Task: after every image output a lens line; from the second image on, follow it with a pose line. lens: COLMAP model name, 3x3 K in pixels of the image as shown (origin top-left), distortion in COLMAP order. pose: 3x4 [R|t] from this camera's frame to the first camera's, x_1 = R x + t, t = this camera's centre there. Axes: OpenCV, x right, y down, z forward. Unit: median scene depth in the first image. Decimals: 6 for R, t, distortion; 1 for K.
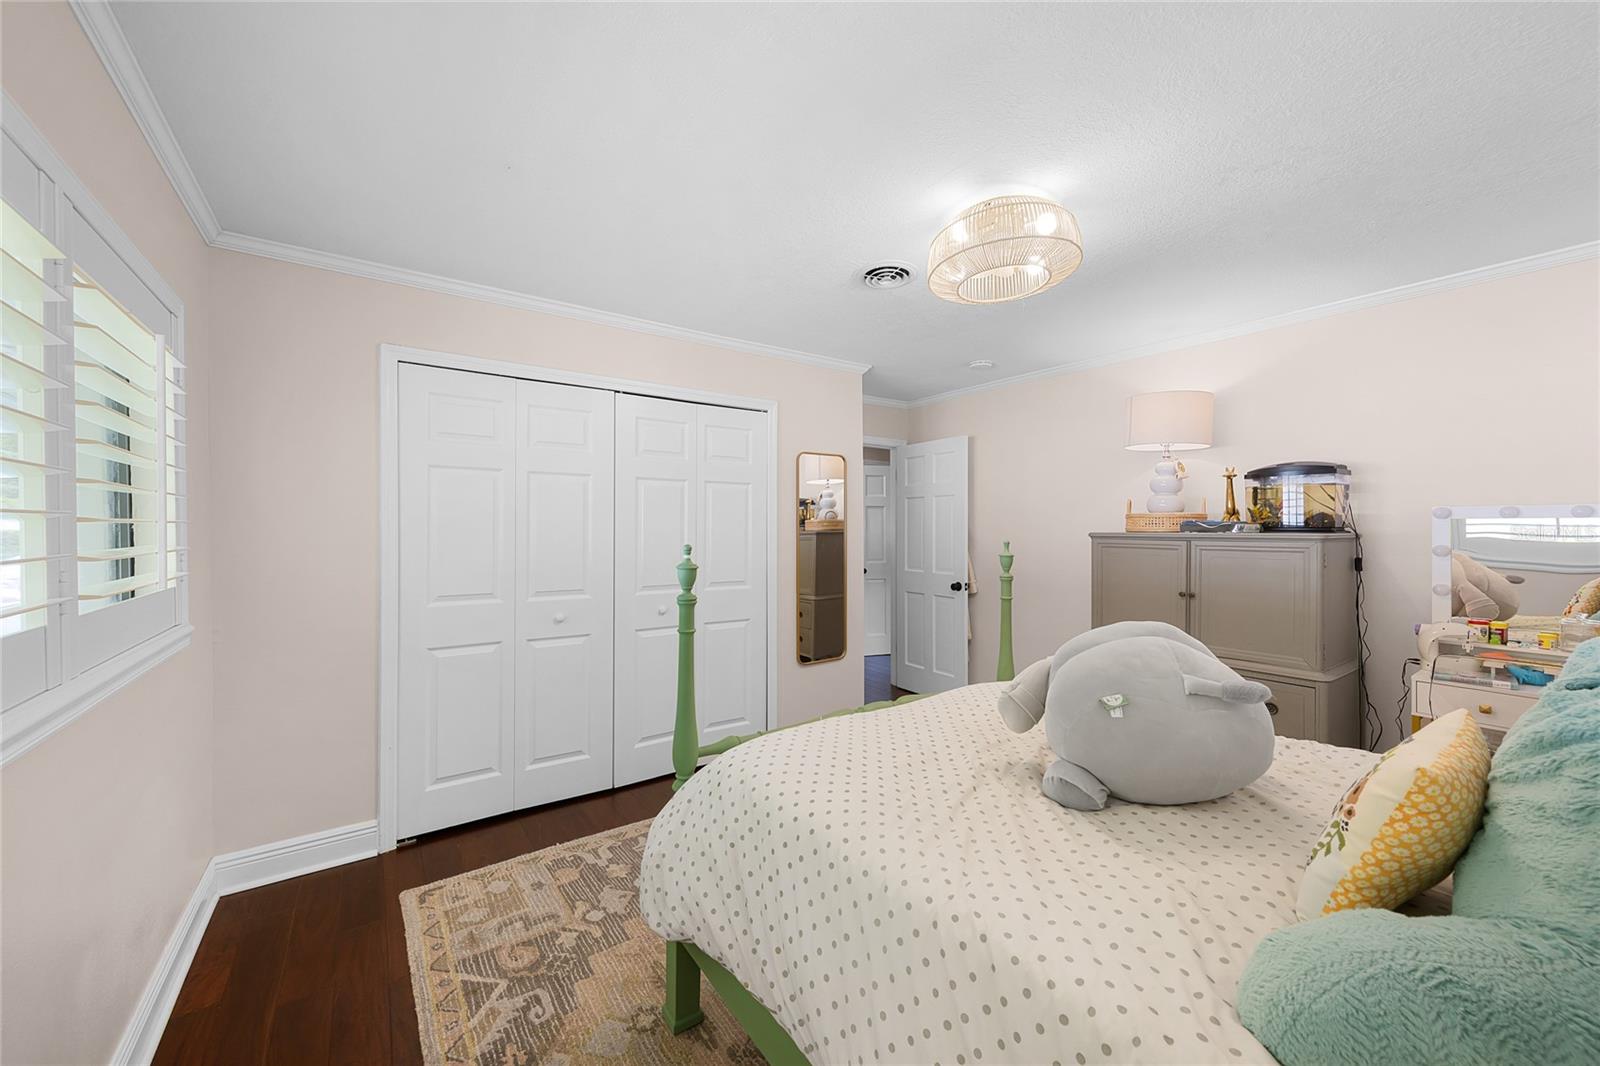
lens RADIAL K [[625.1, 0, 802.1], [0, 625.1, 534.5], [0, 0, 1]] dist [0.000333, -0.000017]
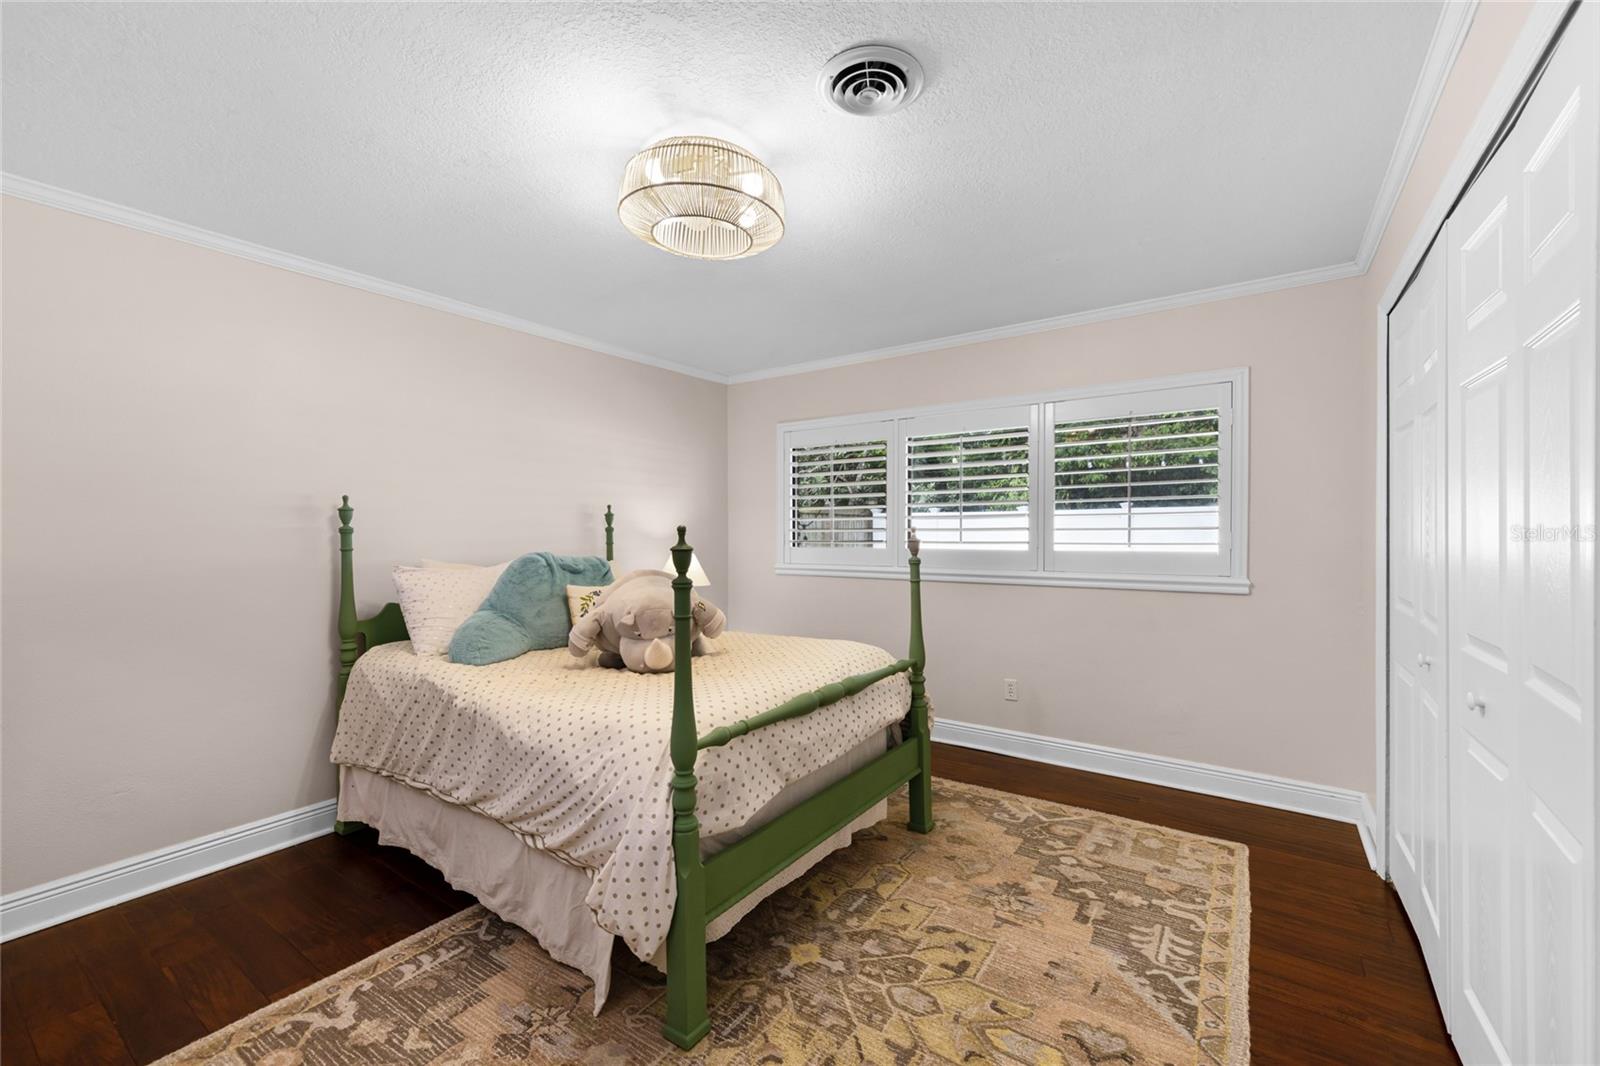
lens RADIAL K [[625.1, 0, 802.6], [0, 625.1, 532.6], [0, 0, 1]] dist [0.000333, -0.000017]
pose [[-0.943333, -0.001150, -0.331846, 0.506398], [-0.001453, 0.999999, 0.000664, 0.029845], [0.331844, 0.001109, -0.943333, 1.985030]]
